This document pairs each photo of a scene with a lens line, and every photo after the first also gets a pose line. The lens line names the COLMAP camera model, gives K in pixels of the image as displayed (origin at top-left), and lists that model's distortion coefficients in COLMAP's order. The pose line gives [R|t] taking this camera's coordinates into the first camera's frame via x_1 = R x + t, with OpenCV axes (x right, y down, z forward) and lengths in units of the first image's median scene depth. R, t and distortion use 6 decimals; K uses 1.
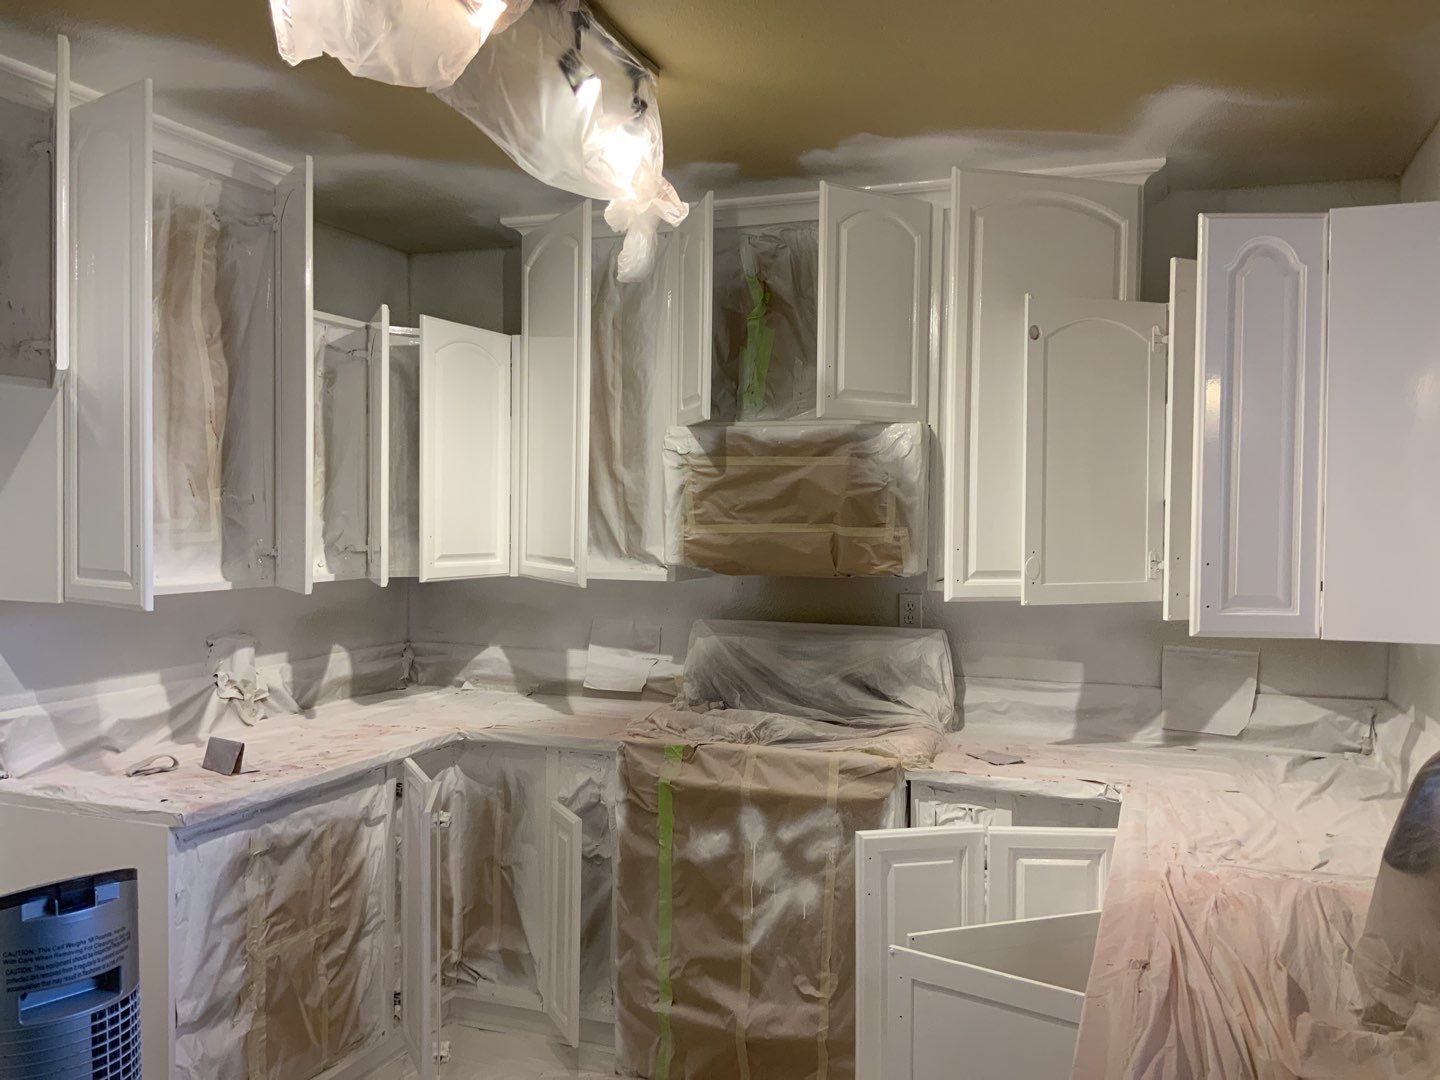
lens RADIAL K [[1169.6, 0, 720.0], [0, 1169.6, 540.0], [0, 0, 1]] dist [0.114630, -0.269142]
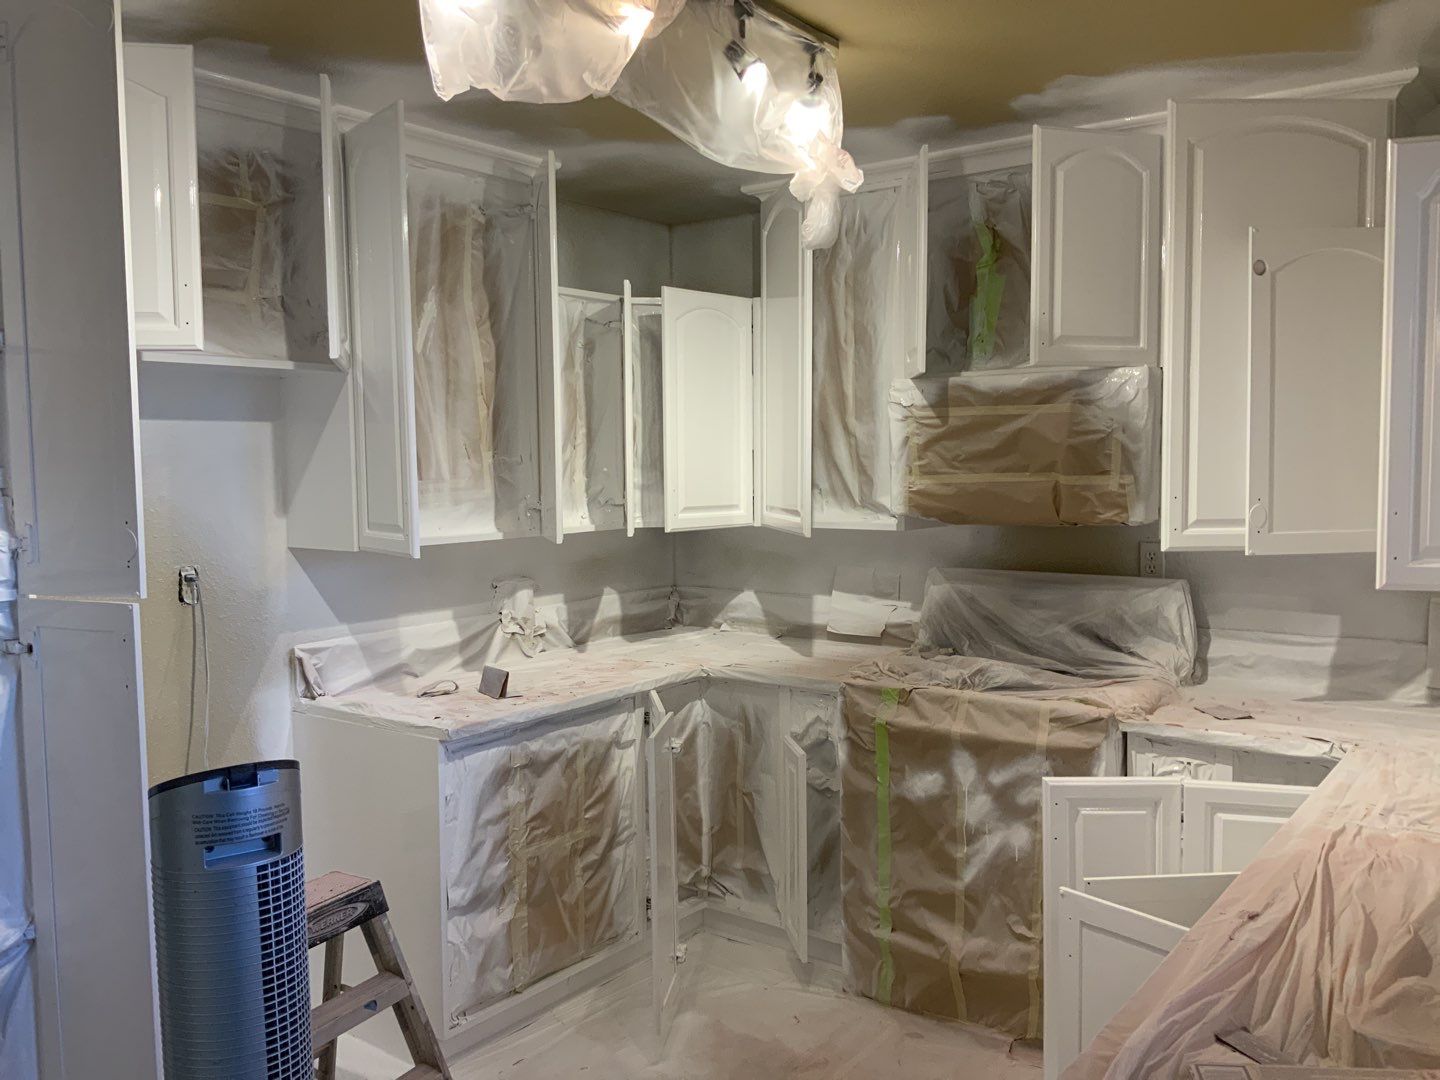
lens RADIAL K [[1169.6, 0, 720.0], [0, 1169.6, 540.0], [0, 0, 1]] dist [0.114630, -0.269142]
pose [[0.960564, -0.001002, -0.278057, 0.105842], [0.013833, 0.998927, 0.044188, -0.004800], [0.277715, -0.046292, 0.959548, -0.037569]]
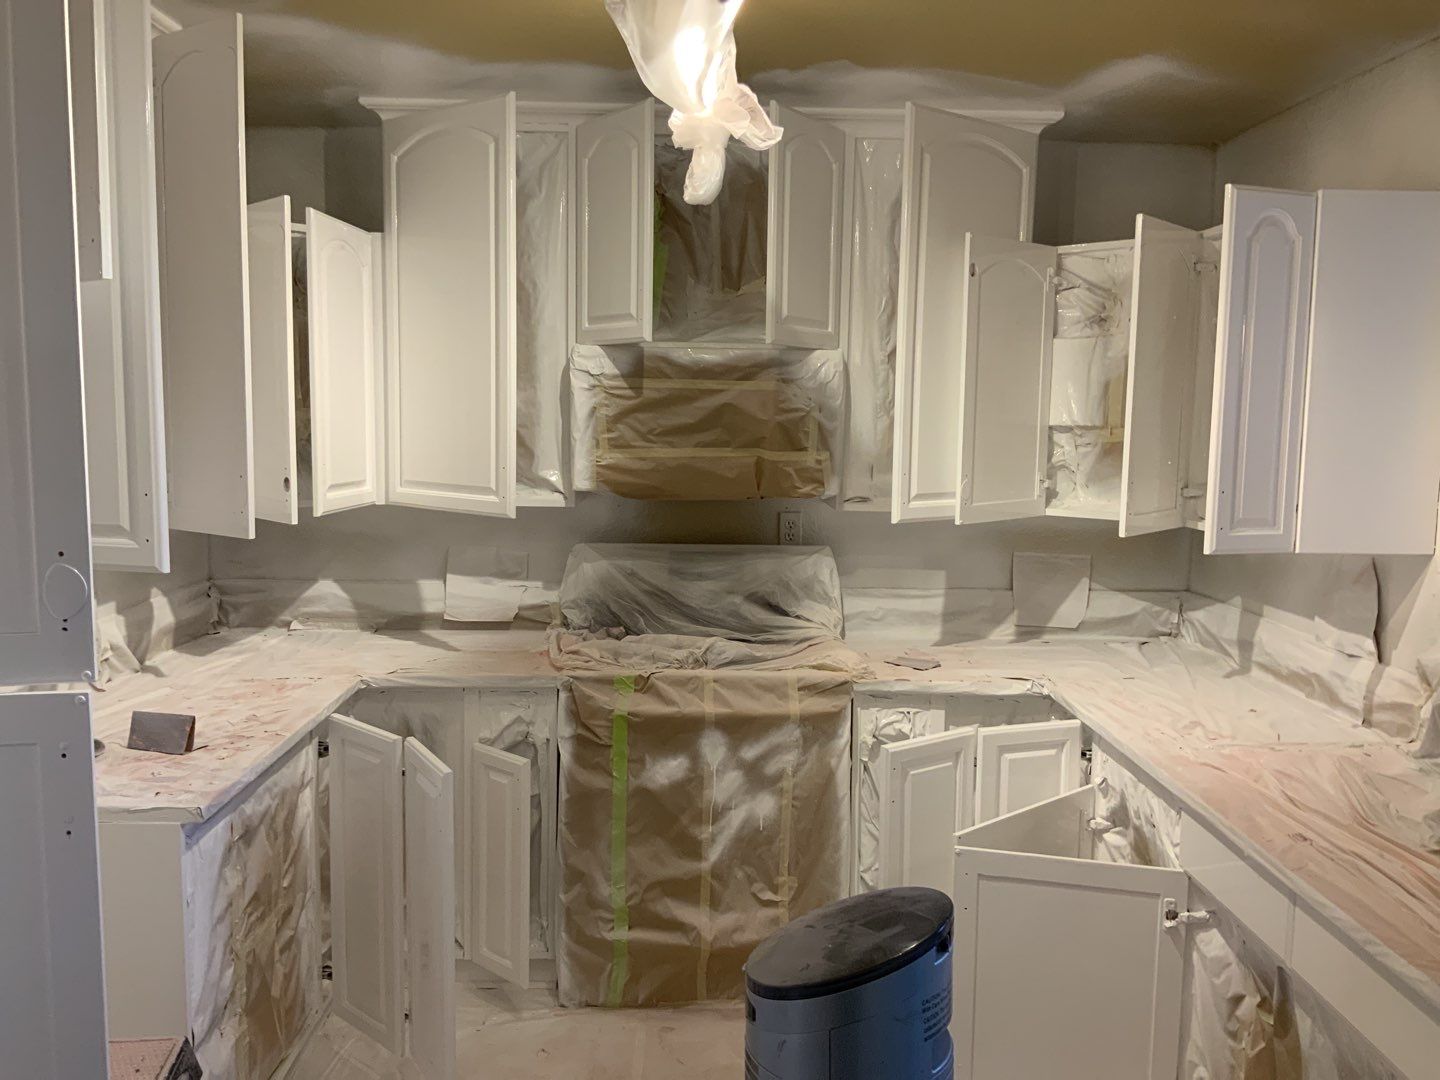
lens RADIAL K [[1169.6, 0, 720.0], [0, 1169.6, 540.0], [0, 0, 1]] dist [0.114630, -0.269142]
pose [[0.927998, -0.037617, 0.370681, -0.326823], [0.004370, 0.995921, 0.090127, -0.027256], [-0.372559, -0.082017, 0.924377, 0.070873]]
